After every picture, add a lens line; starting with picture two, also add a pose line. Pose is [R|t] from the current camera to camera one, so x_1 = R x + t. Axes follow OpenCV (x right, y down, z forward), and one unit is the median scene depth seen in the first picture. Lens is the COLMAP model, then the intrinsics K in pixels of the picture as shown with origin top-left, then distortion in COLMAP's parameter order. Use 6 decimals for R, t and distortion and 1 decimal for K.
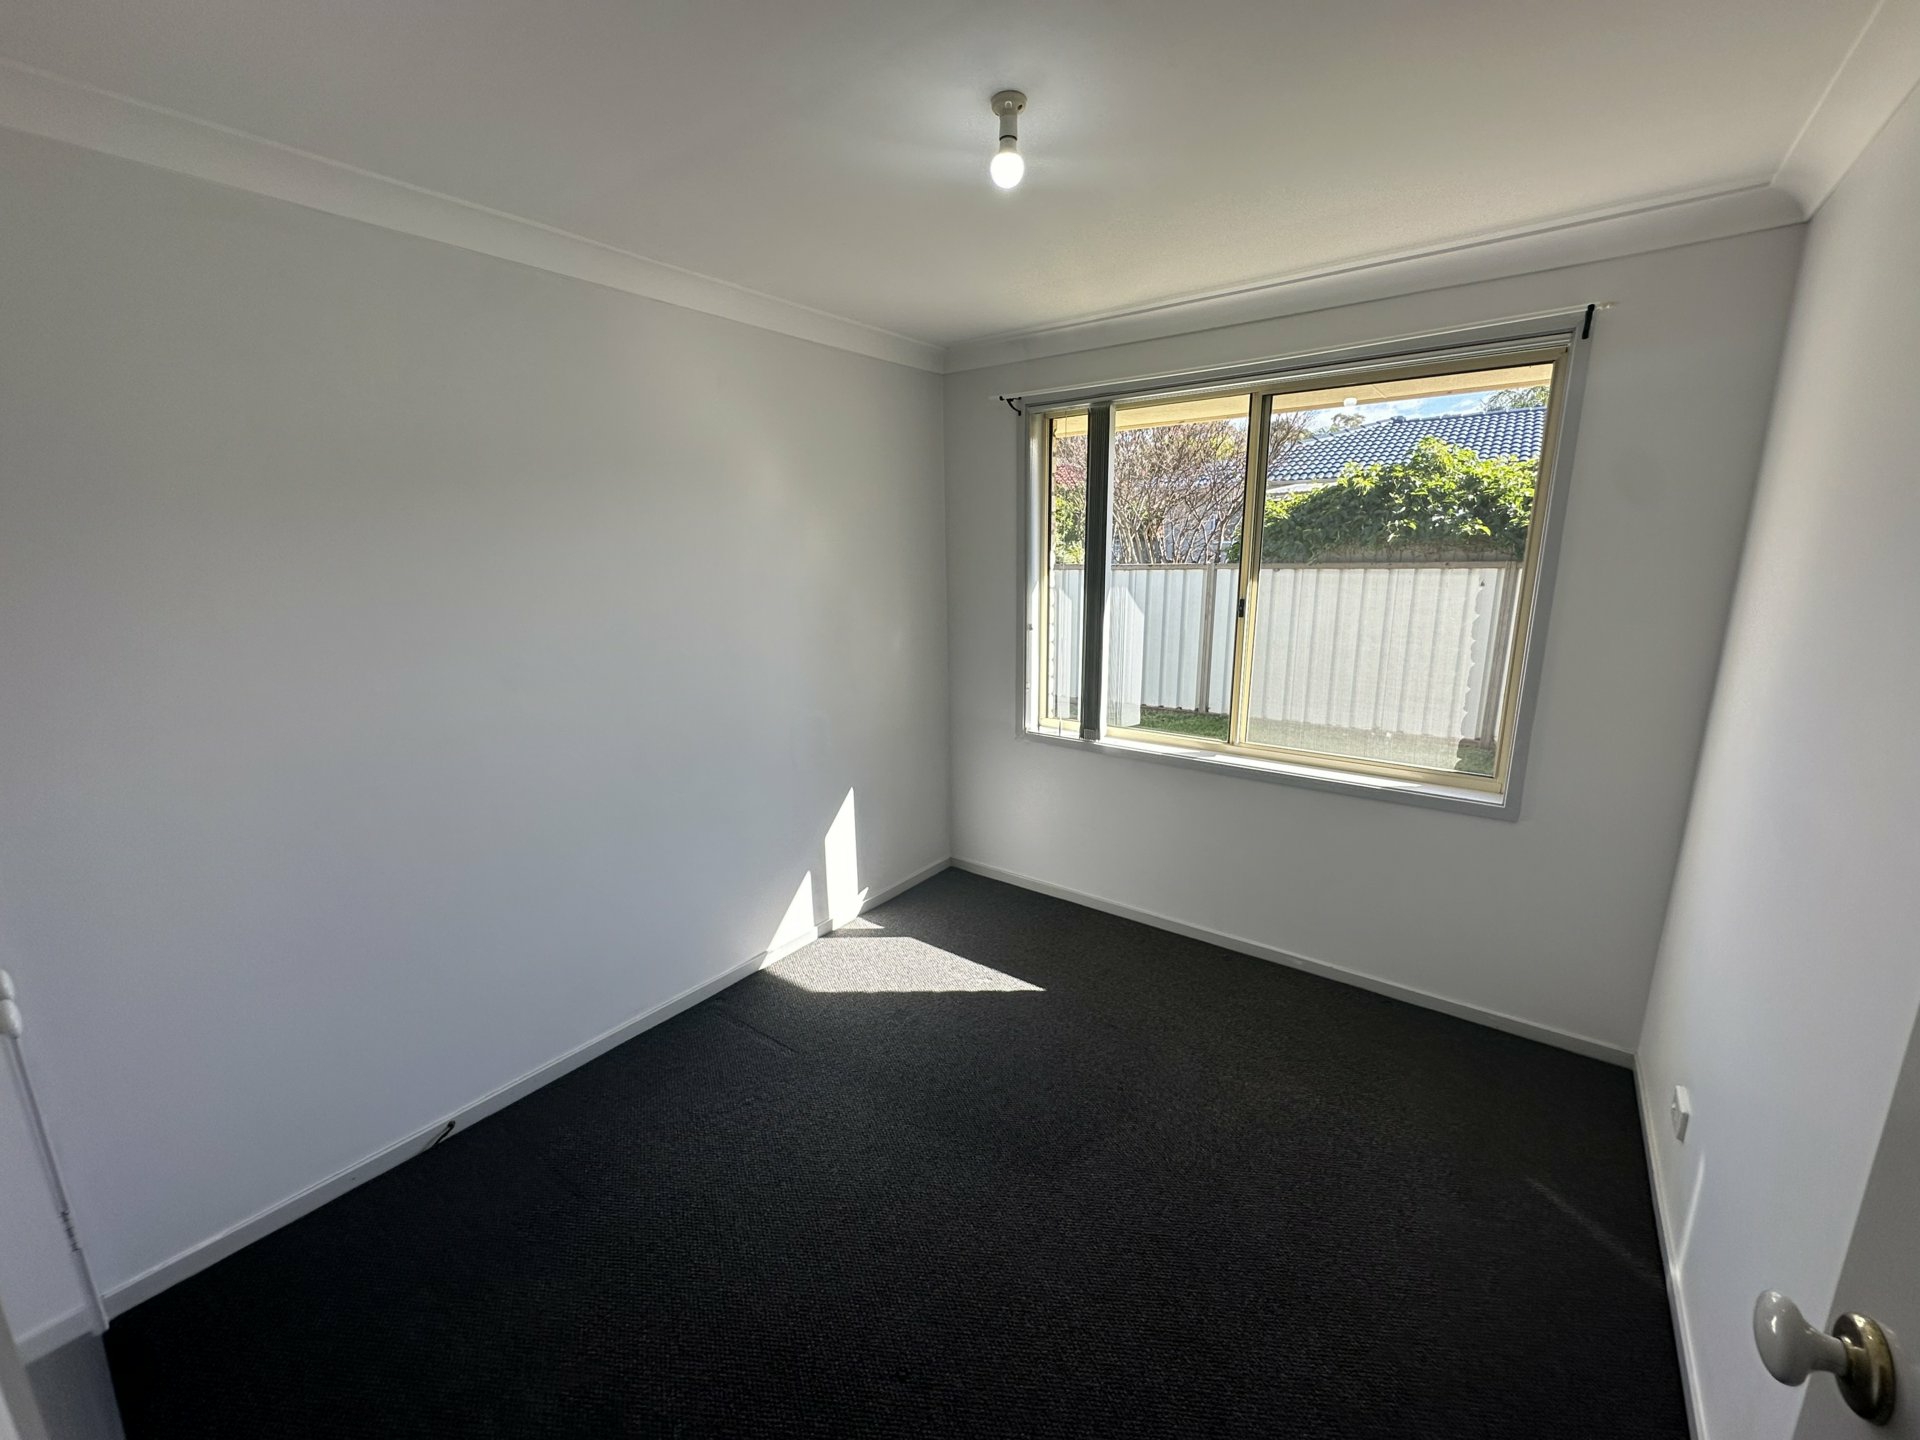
lens RADIAL K [[769.3, 0, 962.8], [0, 769.3, 720.3], [0, 0, 1]] dist [-0.004453, 0.000641]
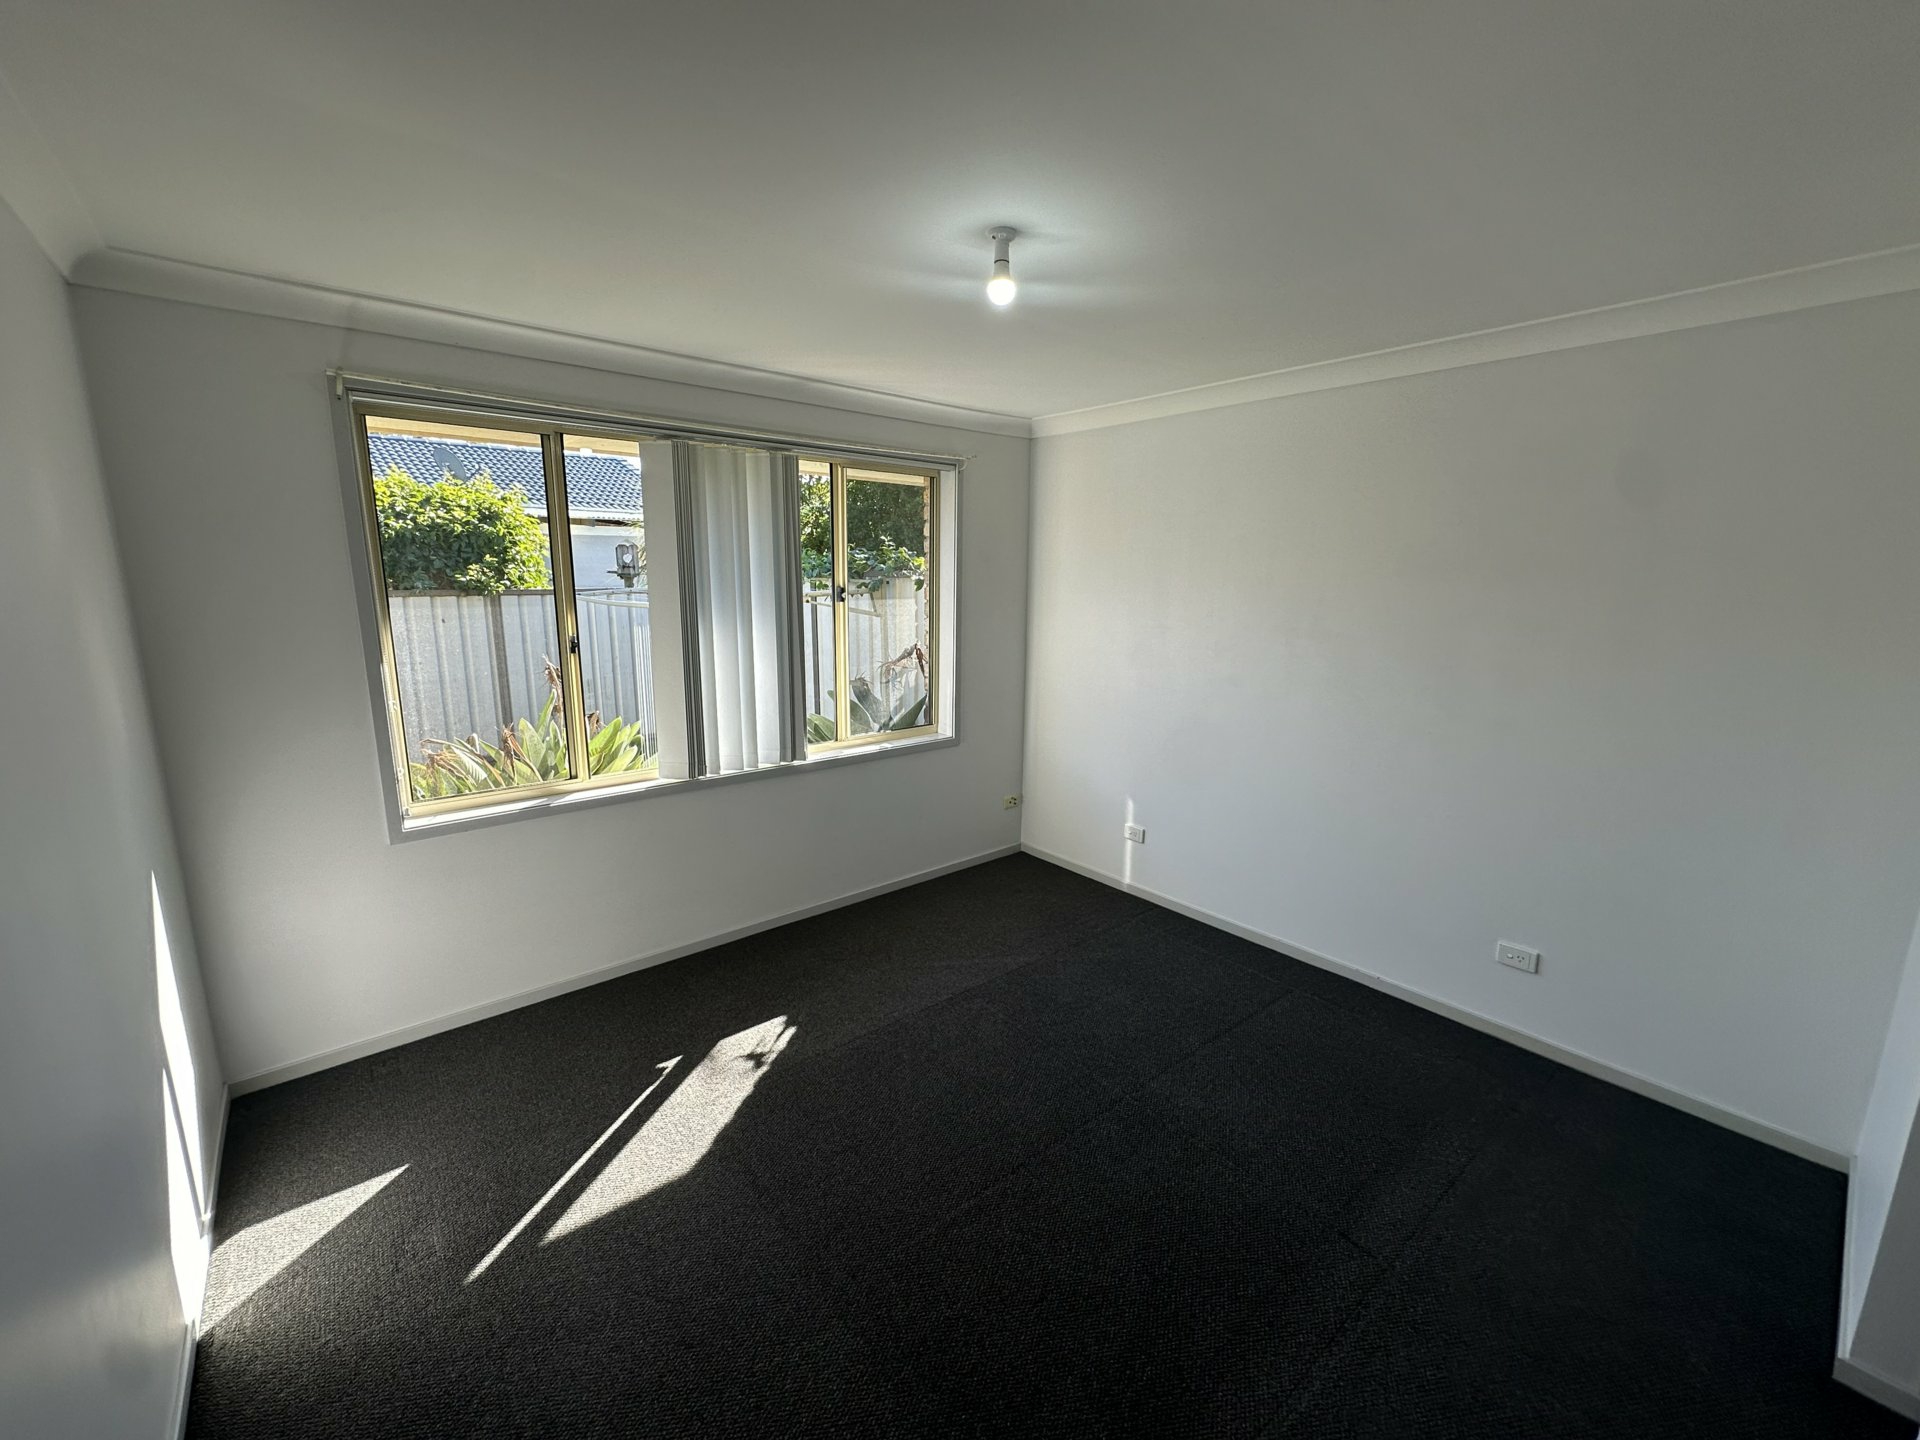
lens RADIAL K [[769.3, 0, 962.8], [0, 769.3, 720.3], [0, 0, 1]] dist [-0.004453, 0.000641]
pose [[0.231033, -0.172255, 0.957576, -0.770543], [0.198482, 0.971850, 0.126935, -0.116244], [-0.952485, 0.160736, 0.258719, 0.479730]]
